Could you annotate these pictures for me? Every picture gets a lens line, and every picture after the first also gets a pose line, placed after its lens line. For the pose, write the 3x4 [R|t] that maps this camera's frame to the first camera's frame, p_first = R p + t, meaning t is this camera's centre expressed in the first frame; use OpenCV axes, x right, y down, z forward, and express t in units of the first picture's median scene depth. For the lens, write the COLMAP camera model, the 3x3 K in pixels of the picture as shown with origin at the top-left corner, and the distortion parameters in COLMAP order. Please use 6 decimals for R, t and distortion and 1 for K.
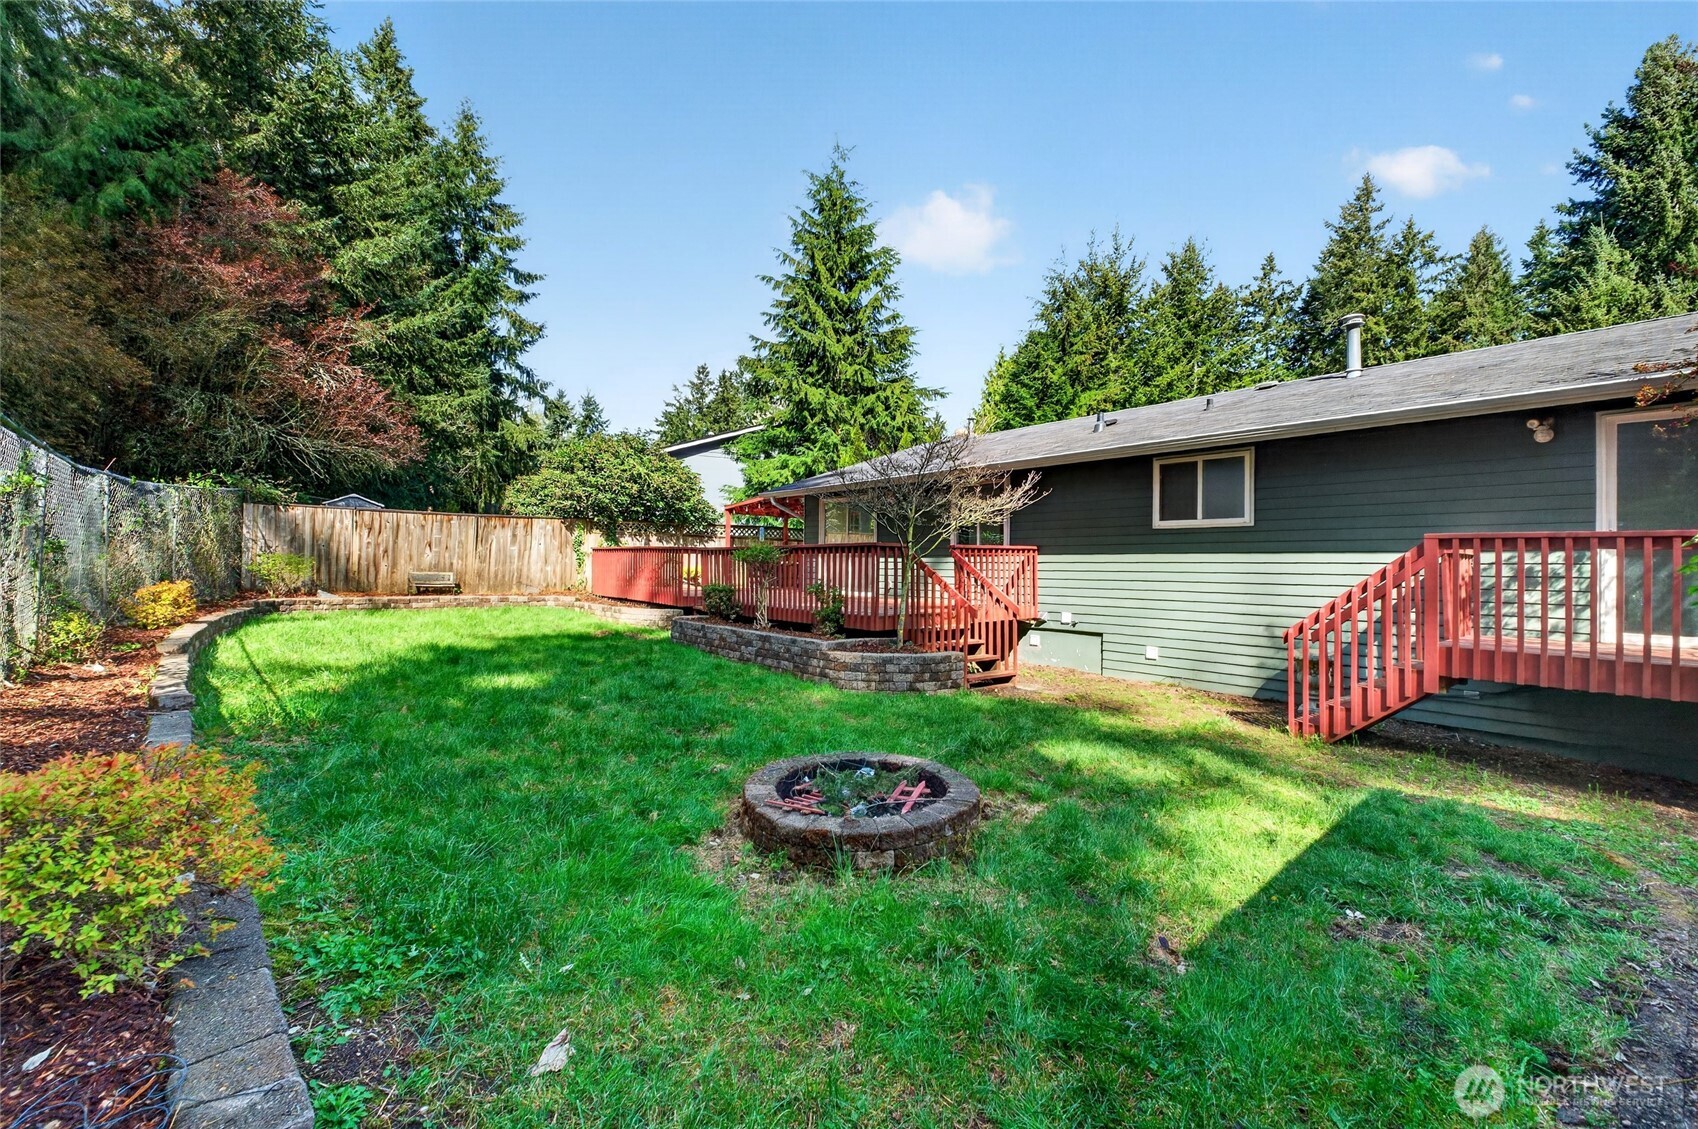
lens RADIAL K [[716.3, 0, 853.6], [0, 716.3, 565.2], [0, 0, 1]] dist [0.000156, -0.000136]
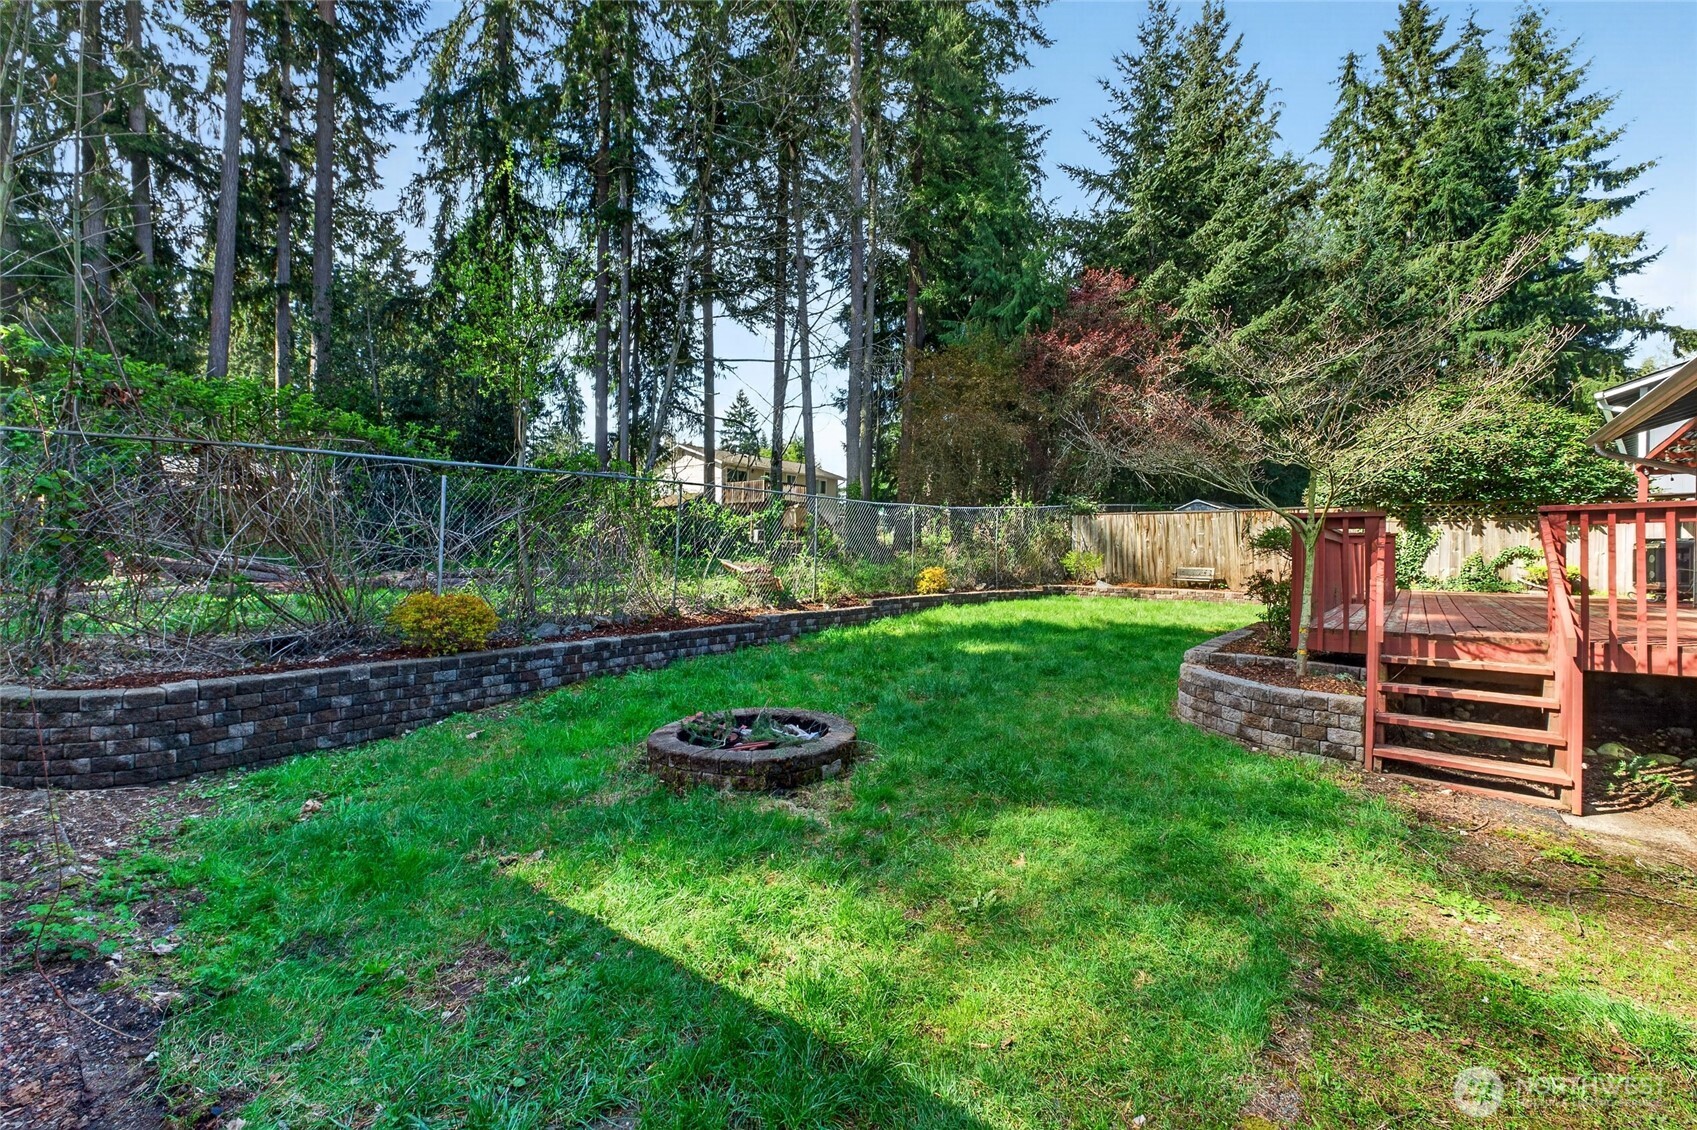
lens RADIAL K [[715.9, 0, 853.1], [0, 715.9, 565.7], [0, 0, 1]] dist [0.000156, -0.000136]
pose [[0.174295, 0.003237, -0.984688, 0.407461], [-0.010861, 0.999940, 0.001365, 0.012760], [0.984634, 0.010457, 0.174319, 0.327546]]
